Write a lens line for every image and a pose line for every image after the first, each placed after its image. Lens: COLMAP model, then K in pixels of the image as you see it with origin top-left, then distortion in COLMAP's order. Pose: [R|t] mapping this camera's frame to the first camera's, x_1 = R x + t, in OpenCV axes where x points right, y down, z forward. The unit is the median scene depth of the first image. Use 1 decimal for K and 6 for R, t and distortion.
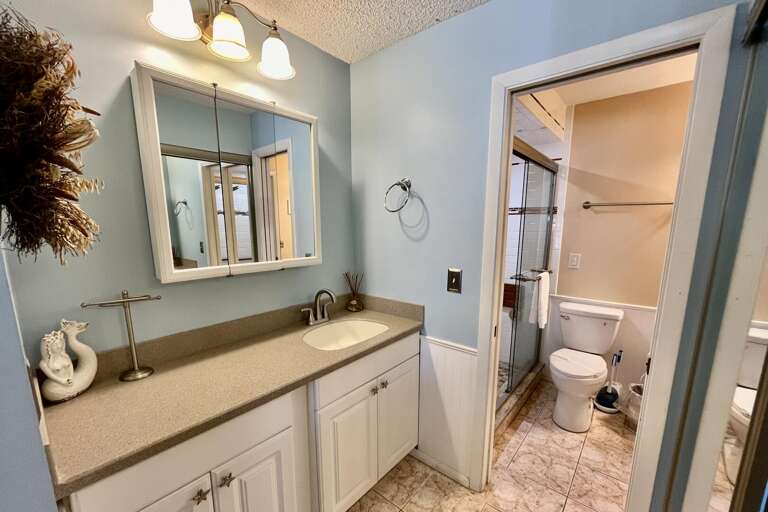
lens RADIAL K [[314.0, 0, 382.5], [0, 314.0, 279.4], [0, 0, 1]] dist [0.000556, -0.000001]
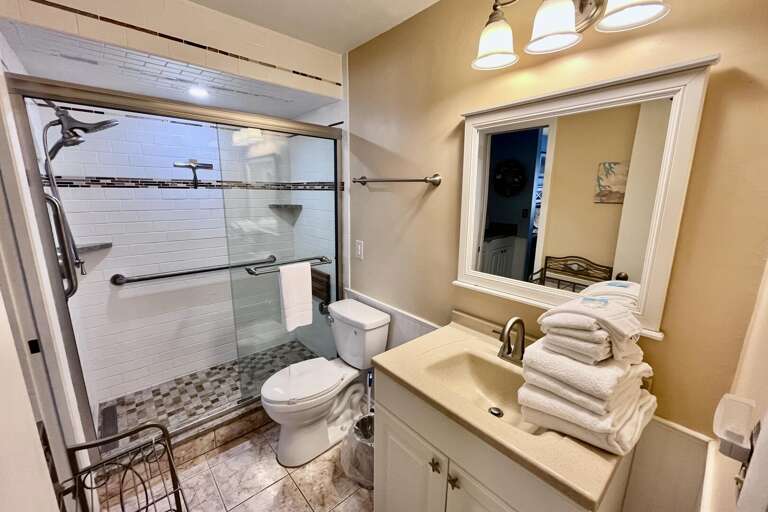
lens RADIAL K [[308.4, 0, 384.0], [0, 308.4, 256.0], [0, 0, 1]] dist [0.000000, -0.000026]
pose [[0.988343, 0.038648, -0.147259, 0.780583], [-0.034532, 0.998941, 0.030407, -0.067571], [0.148278, -0.024967, 0.988631, 0.220472]]
